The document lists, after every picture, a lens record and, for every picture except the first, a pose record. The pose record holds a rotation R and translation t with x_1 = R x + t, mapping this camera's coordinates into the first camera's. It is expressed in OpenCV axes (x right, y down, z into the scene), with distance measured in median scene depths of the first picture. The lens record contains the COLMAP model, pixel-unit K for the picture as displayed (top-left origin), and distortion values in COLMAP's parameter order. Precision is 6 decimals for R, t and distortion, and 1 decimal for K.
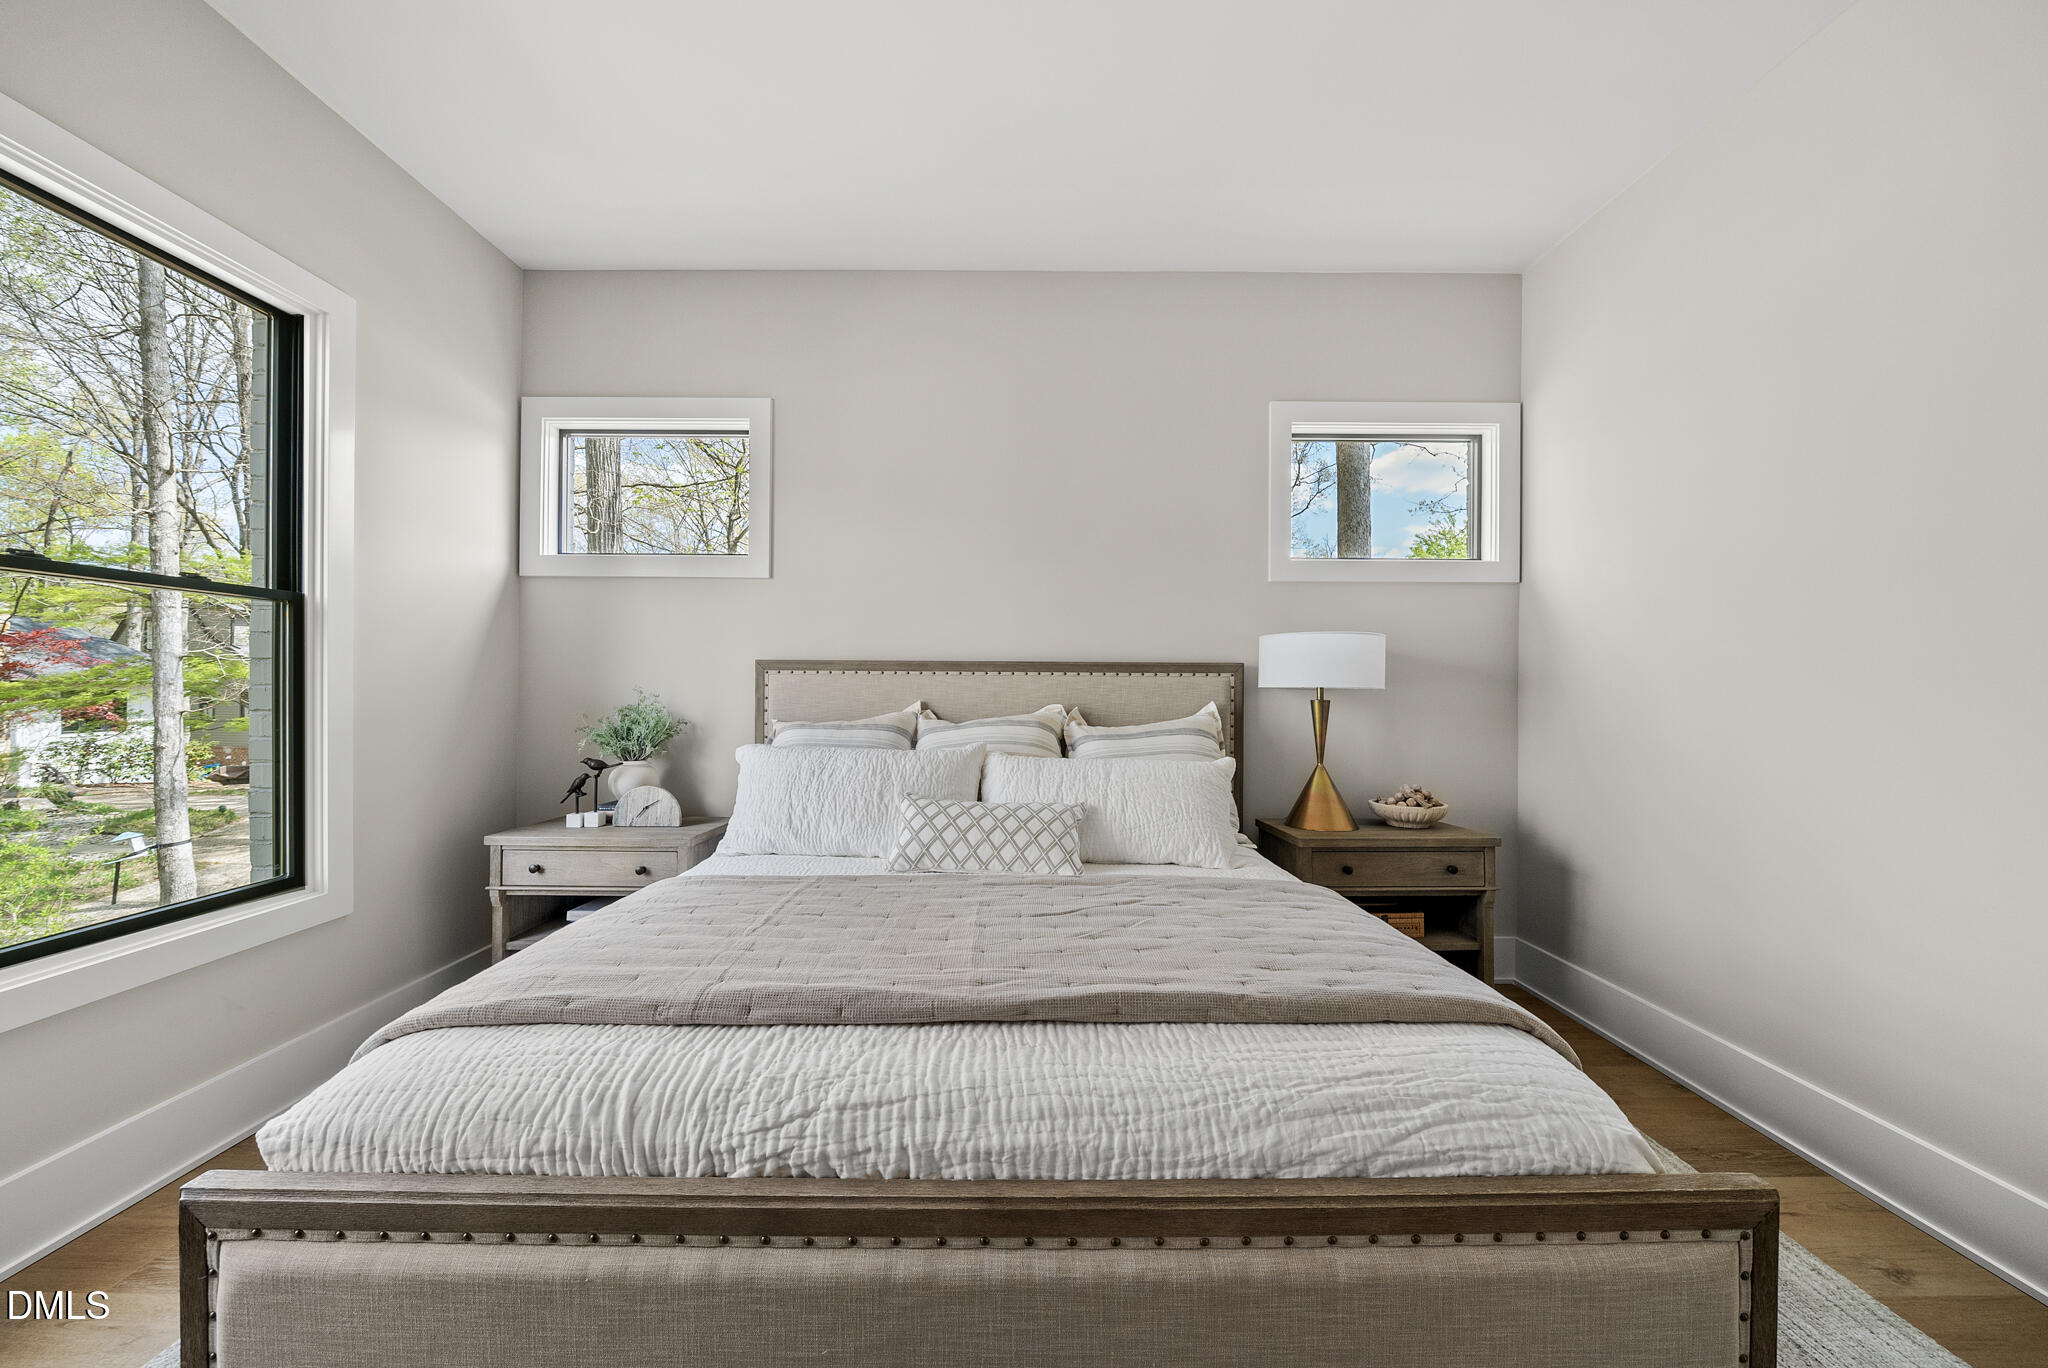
lens RADIAL K [[711.6, 0, 1021.2], [0, 711.6, 686.1], [0, 0, 1]] dist [-0.008062, -0.000122]
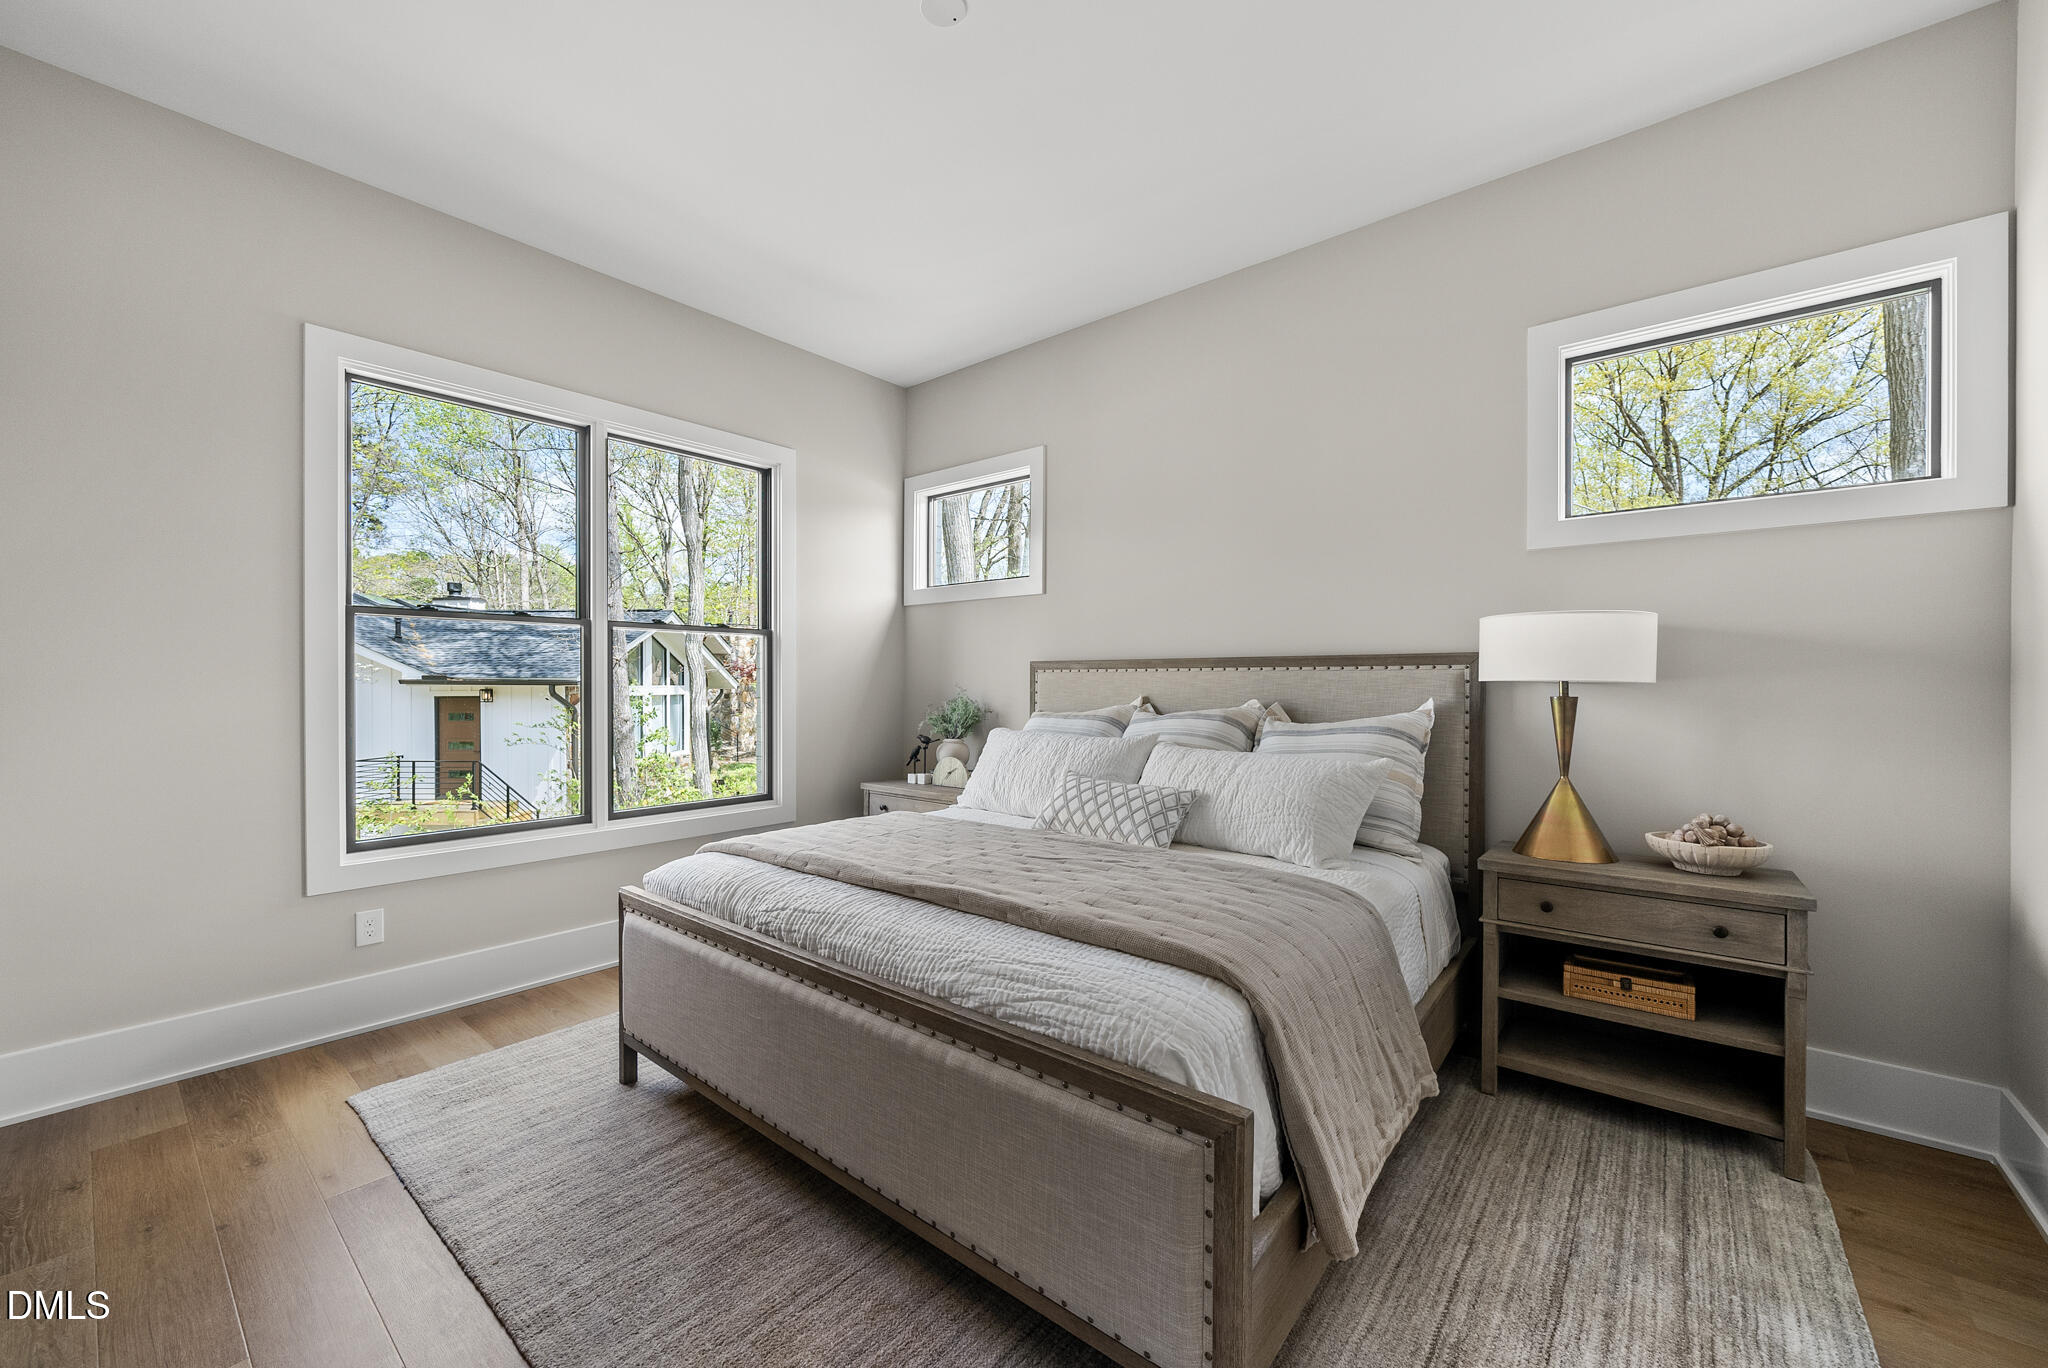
lens RADIAL K [[802.2, 0, 1024.0], [0, 802.2, 684.0], [0, 0, 1]] dist [-0.007094, -0.000013]
pose [[0.762761, -0.004404, -0.646666, 0.590427], [0.004114, 0.999990, -0.001958, 0.005342], [0.646668, -0.001167, 0.762771, -0.077991]]
